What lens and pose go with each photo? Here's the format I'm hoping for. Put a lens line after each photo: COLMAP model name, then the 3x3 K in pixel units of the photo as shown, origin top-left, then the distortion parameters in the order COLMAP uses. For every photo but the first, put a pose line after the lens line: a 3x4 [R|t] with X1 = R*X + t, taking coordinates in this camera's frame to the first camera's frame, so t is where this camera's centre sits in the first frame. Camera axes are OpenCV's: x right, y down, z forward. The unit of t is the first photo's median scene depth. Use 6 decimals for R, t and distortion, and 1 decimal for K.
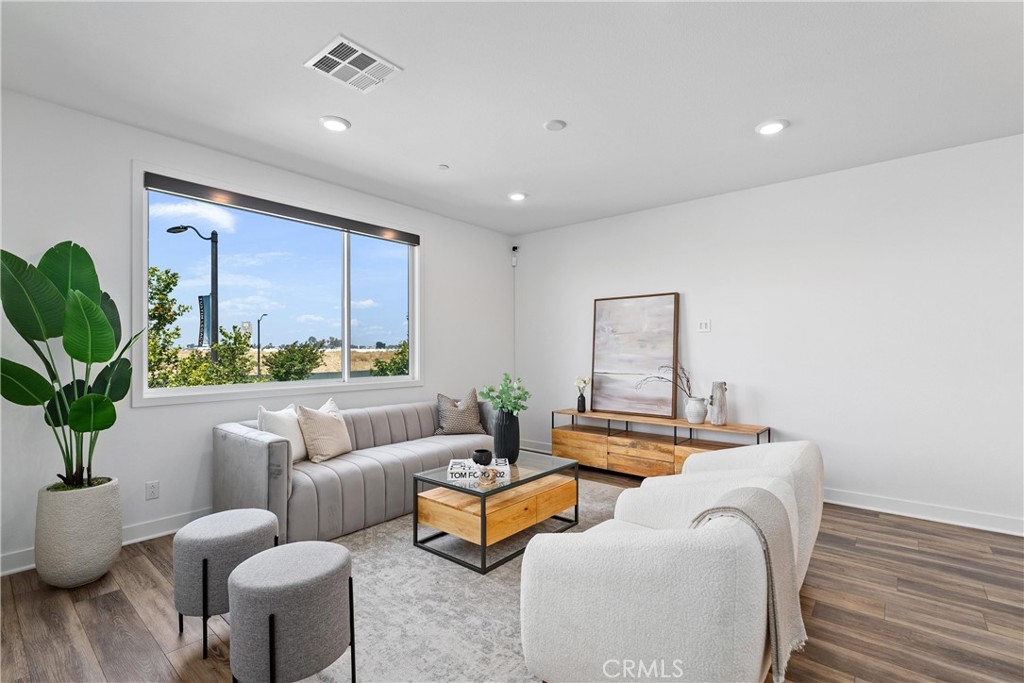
lens RADIAL K [[463.9, 0, 519.7], [0, 463.9, 348.5], [0, 0, 1]] dist [-0.000116, 0.000649]
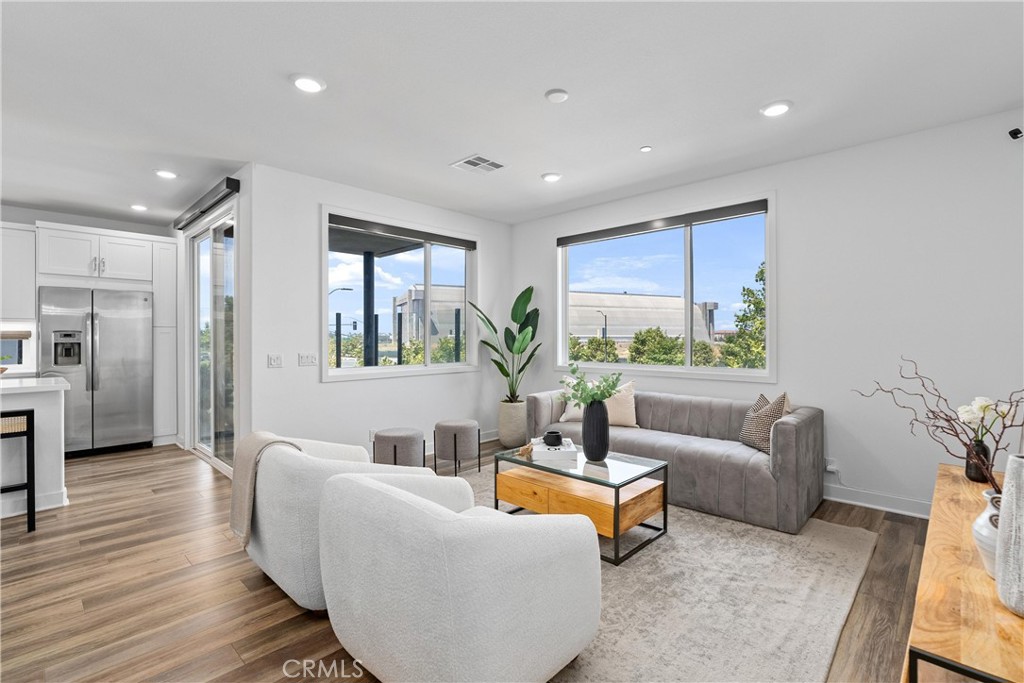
lens RADIAL K [[461.6, 0, 520.9], [0, 461.6, 341.7], [0, 0, 1]] dist [-0.000840, 0.000216]
pose [[-0.059800, 0.008229, -0.998176, 0.697744], [0.004402, 0.999958, 0.007980, -0.000476], [0.998201, -0.003917, -0.059833, 0.688949]]
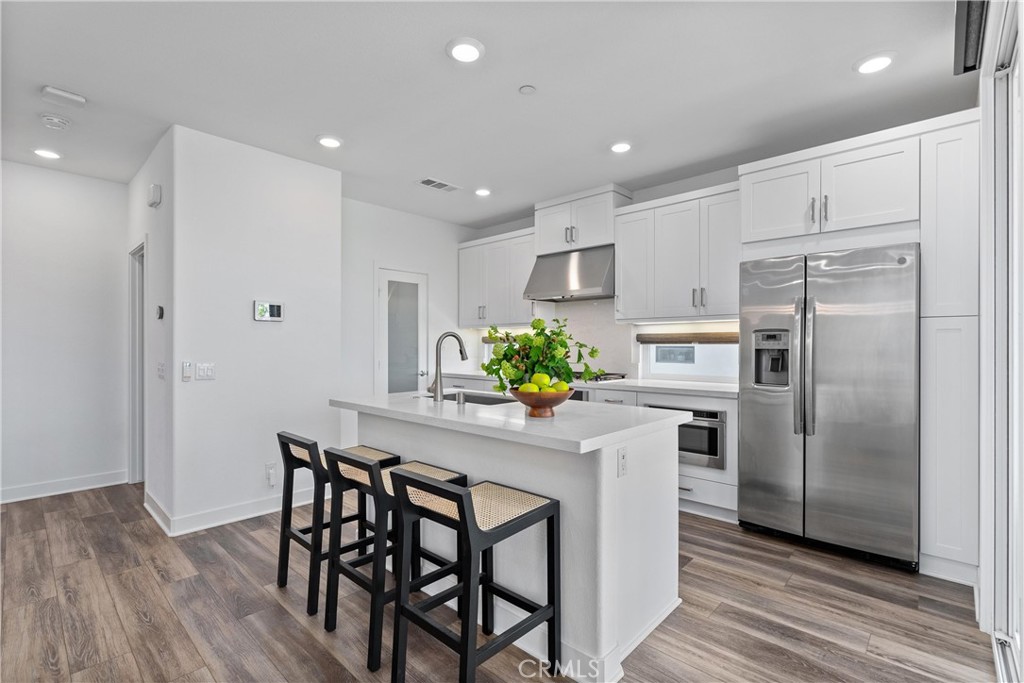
lens RADIAL K [[461.6, 0, 520.9], [0, 461.6, 341.7], [0, 0, 1]] dist [-0.000840, 0.000216]
pose [[-0.998966, 0.000895, 0.045456, -0.020321], [0.000537, 0.999969, -0.007891, 0.000219], [-0.045462, -0.007859, -0.998935, 0.218965]]
